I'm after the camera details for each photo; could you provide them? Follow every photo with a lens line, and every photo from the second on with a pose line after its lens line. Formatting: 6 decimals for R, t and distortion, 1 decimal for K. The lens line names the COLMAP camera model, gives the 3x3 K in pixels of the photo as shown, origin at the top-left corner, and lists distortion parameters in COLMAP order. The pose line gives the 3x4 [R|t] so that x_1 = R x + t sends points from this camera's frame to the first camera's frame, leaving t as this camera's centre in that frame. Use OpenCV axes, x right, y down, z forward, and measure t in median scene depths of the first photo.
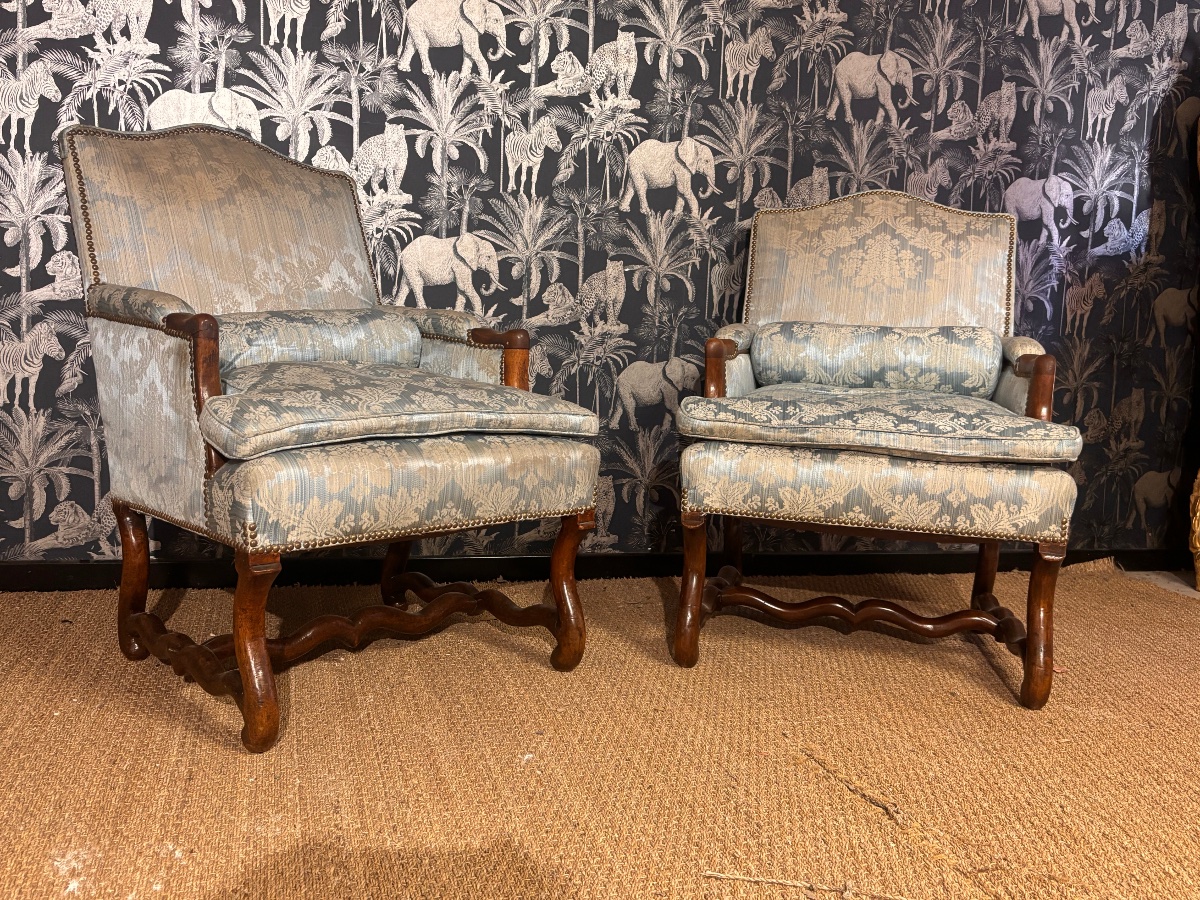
lens RADIAL K [[1054.0, 0, 600.0], [0, 1054.0, 450.0], [0, 0, 1]] dist [0.006130, 0.000363]
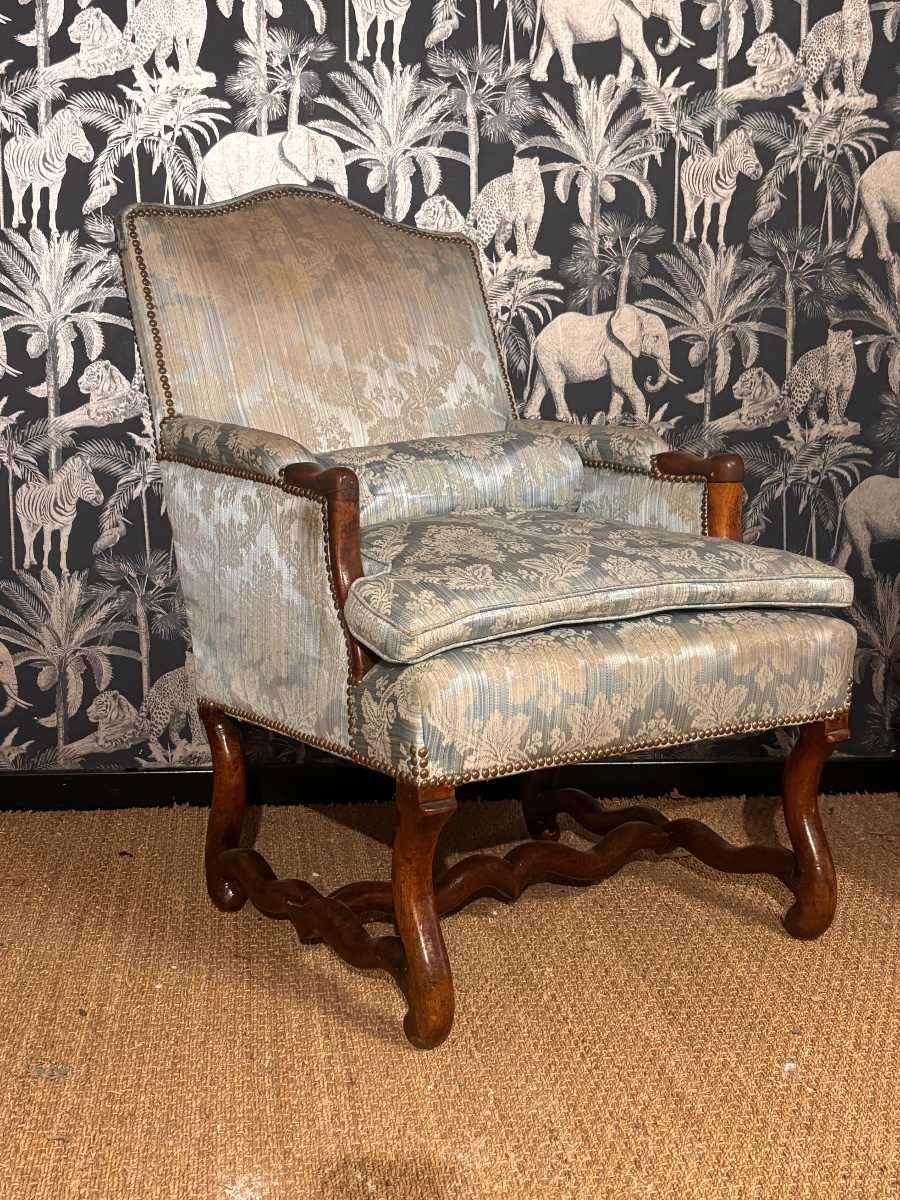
lens RADIAL K [[1564.0, 0, 450.0], [0, 1564.0, 600.0], [0, 0, 1]] dist [0.196946, -0.785288]
pose [[0.984848, -0.013511, -0.172895, -0.106330], [0.017764, 0.999576, 0.023076, -0.059826], [0.172510, -0.025798, 0.984670, -0.104514]]
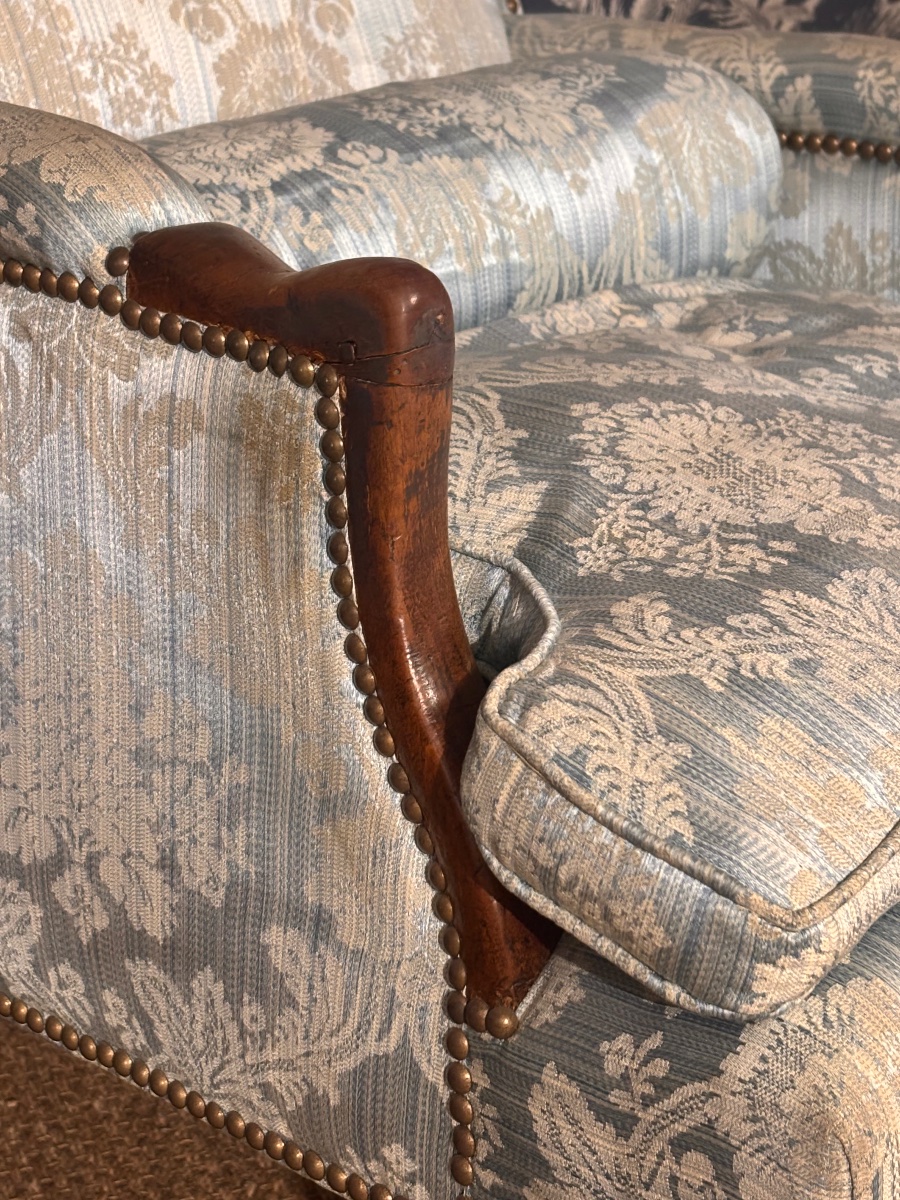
lens RADIAL K [[2411.6, 0, 450.0], [0, 2411.6, 600.0], [0, 0, 1]] dist [0.187248, -0.176427]
pose [[0.998047, -0.054316, 0.030847, -0.391383], [0.048119, 0.983434, 0.174764, -0.150152], [-0.039829, -0.172939, 0.984127, 0.524046]]
